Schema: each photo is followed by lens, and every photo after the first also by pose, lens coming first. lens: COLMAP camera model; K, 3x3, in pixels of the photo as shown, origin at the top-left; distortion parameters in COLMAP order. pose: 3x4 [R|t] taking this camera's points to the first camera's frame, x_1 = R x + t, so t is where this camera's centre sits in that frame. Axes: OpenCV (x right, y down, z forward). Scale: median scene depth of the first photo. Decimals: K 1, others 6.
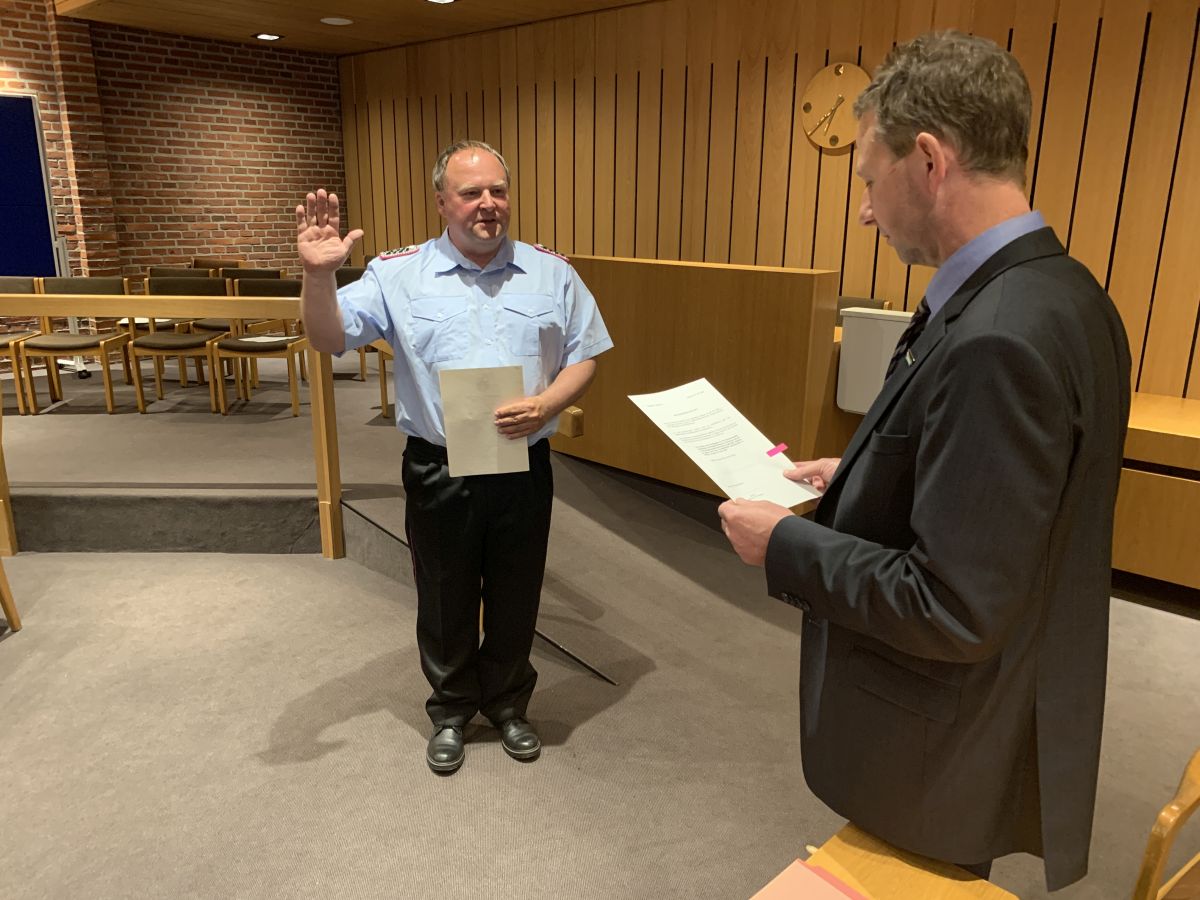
lens RADIAL K [[911.4, 0, 599.1], [0, 911.4, 457.9], [0, 0, 1]] dist [-0.001387, -0.005044]
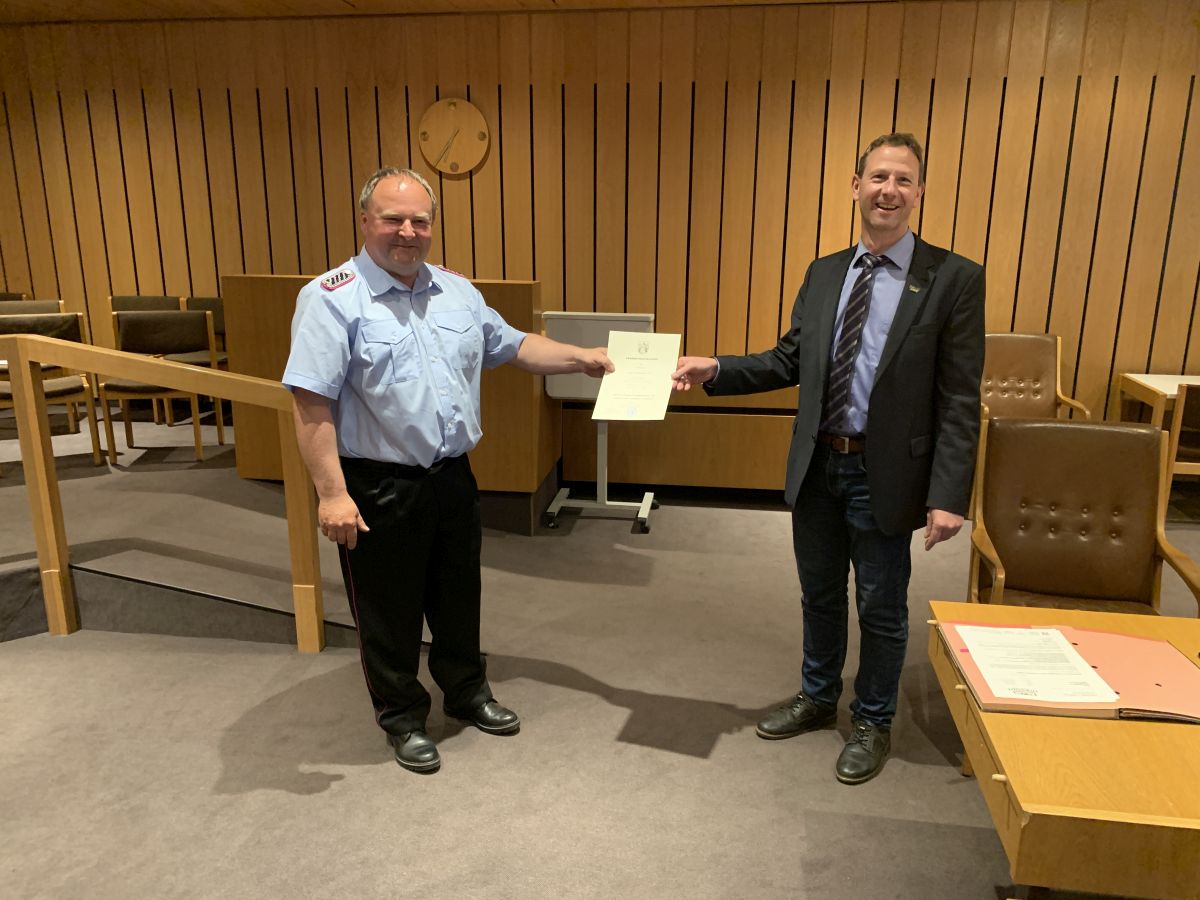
lens RADIAL K [[911.4, 0, 606.3], [0, 911.4, 458.7], [0, 0, 1]] dist [-0.001387, -0.005044]
pose [[0.813833, -0.151108, 0.561108, -0.340306], [0.157034, 0.986862, 0.038003, -0.006703], [-0.559479, 0.057185, 0.826869, -0.020340]]
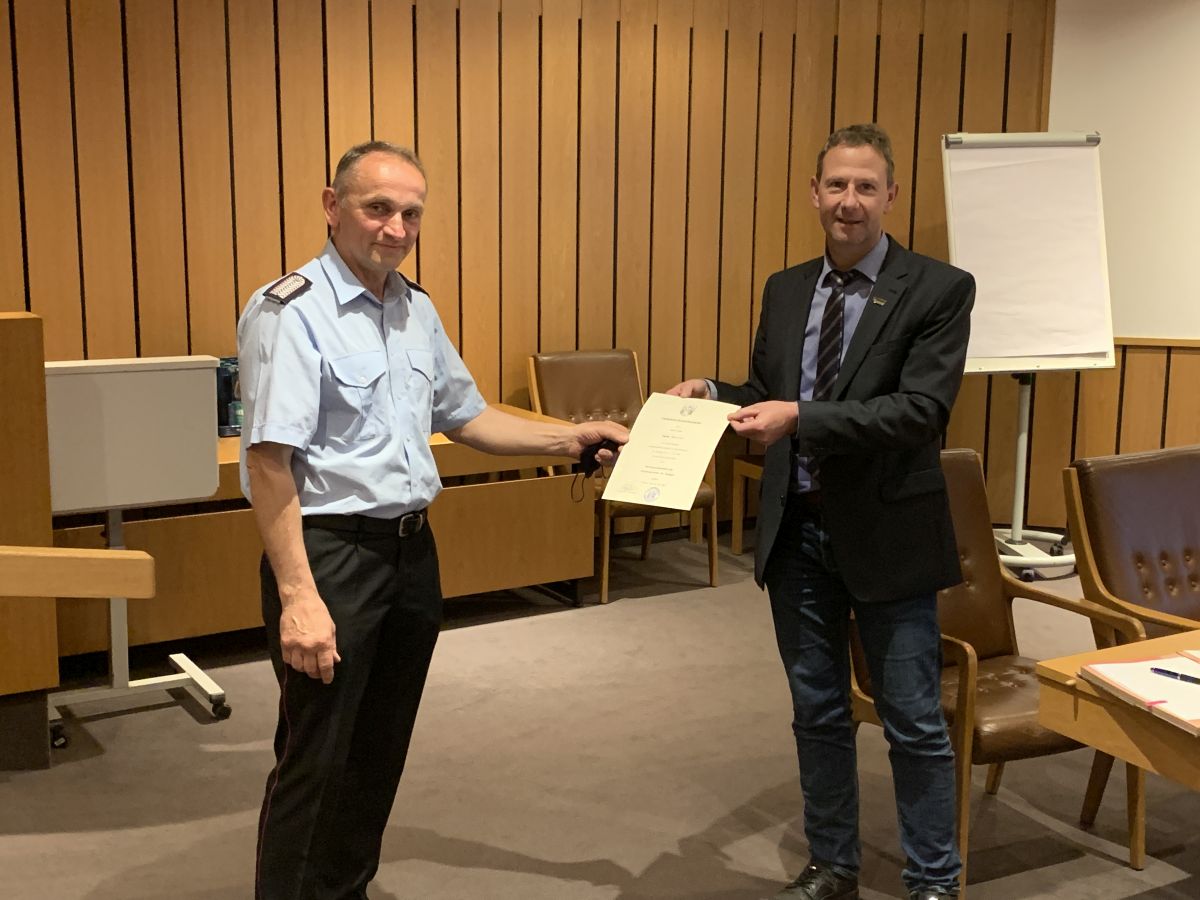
lens RADIAL K [[1505.6, 0, 594.7], [0, 1505.6, 441.0], [0, 0, 1]] dist [0.048742, 0.000000]
pose [[0.258267, -0.166889, 0.951550, -0.659918], [0.248736, 0.963246, 0.101429, -0.113673], [-0.933503, 0.210489, 0.290285, 0.270096]]
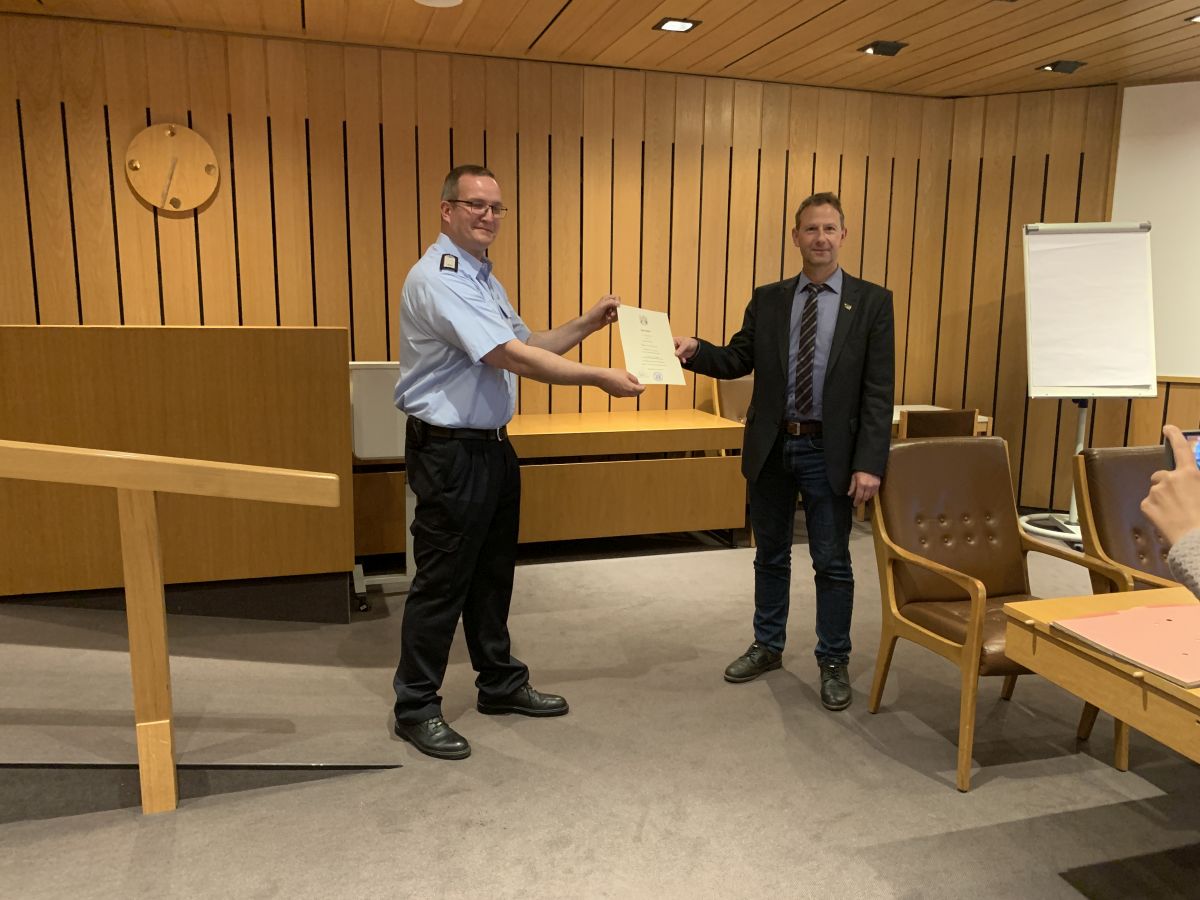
lens RADIAL K [[911.4, 0, 595.7], [0, 911.4, 452.1], [0, 0, 1]] dist [-0.001387, -0.005044]
pose [[0.487585, -0.147760, 0.860481, -0.476846], [0.225850, 0.973374, 0.039170, -0.039970], [-0.843358, 0.175241, 0.507974, 0.233228]]
